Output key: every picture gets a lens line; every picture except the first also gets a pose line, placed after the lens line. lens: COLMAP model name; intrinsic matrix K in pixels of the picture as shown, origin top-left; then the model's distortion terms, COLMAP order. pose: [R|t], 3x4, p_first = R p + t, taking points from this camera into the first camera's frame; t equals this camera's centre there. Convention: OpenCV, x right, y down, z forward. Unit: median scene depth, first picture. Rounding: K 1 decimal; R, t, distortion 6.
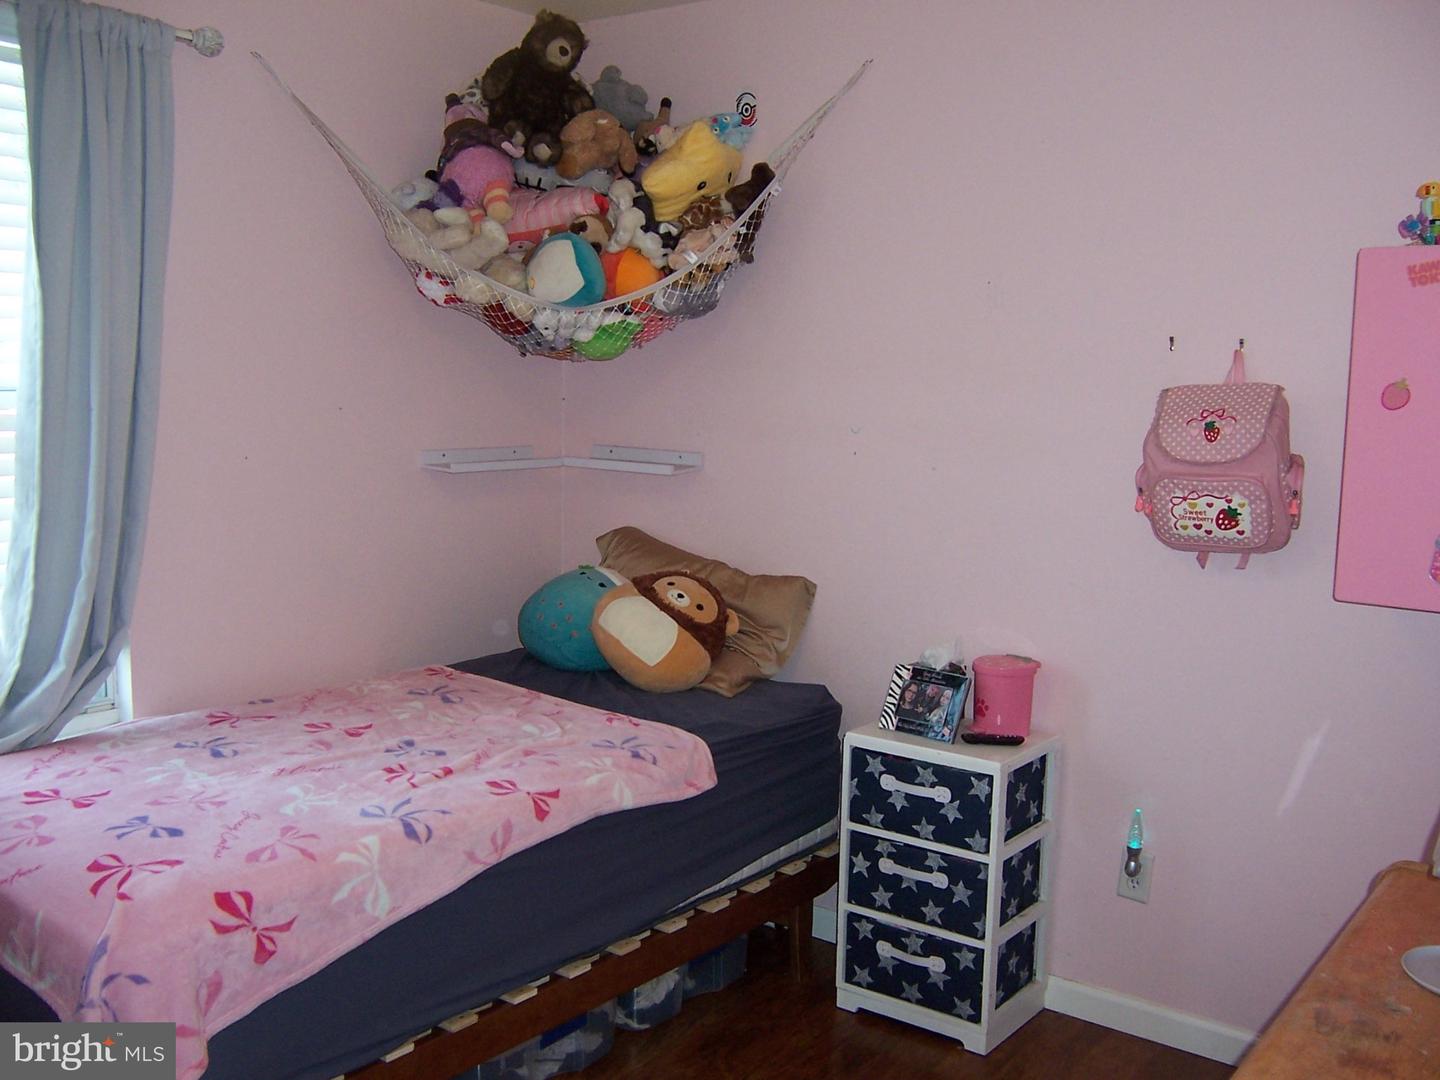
lens RADIAL K [[1427.6, 0, 758.5], [0, 1427.6, 550.1], [0, 0, 1]] dist [-0.147474, 0.242549]
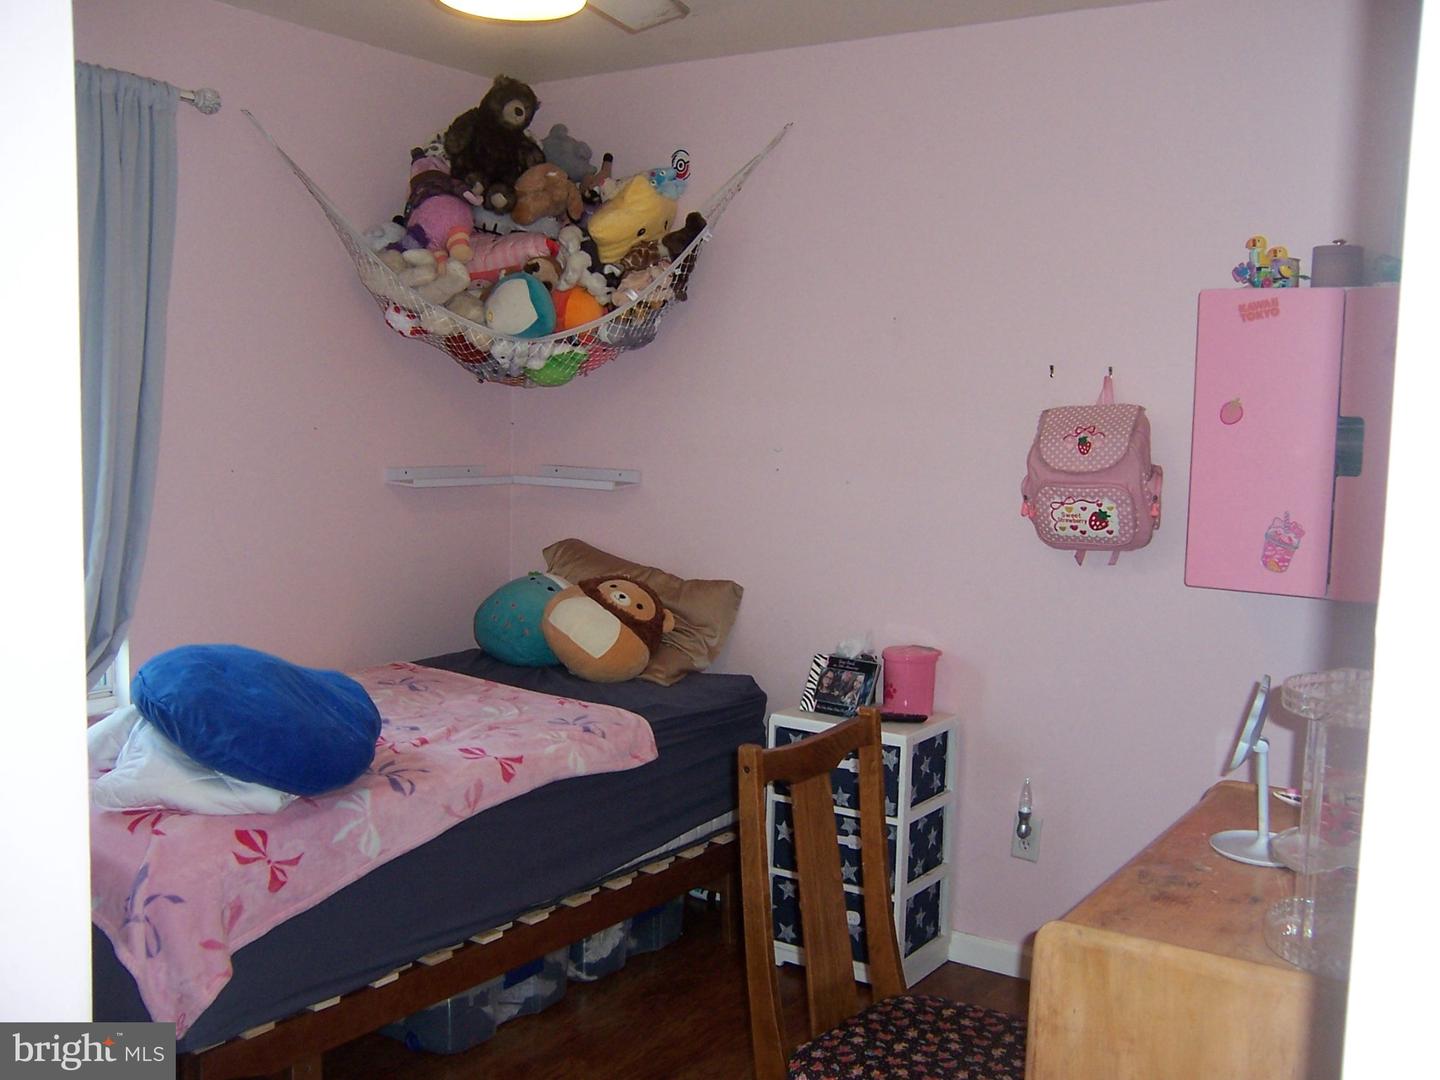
lens RADIAL K [[1427.6, 0, 758.5], [0, 1427.6, 550.1], [0, 0, 1]] dist [-0.147474, 0.242549]
pose [[0.998344, -0.001603, 0.057501, -0.013460], [0.003331, 0.999545, -0.029967, 0.032503], [-0.057426, 0.030109, 0.997896, -0.134819]]
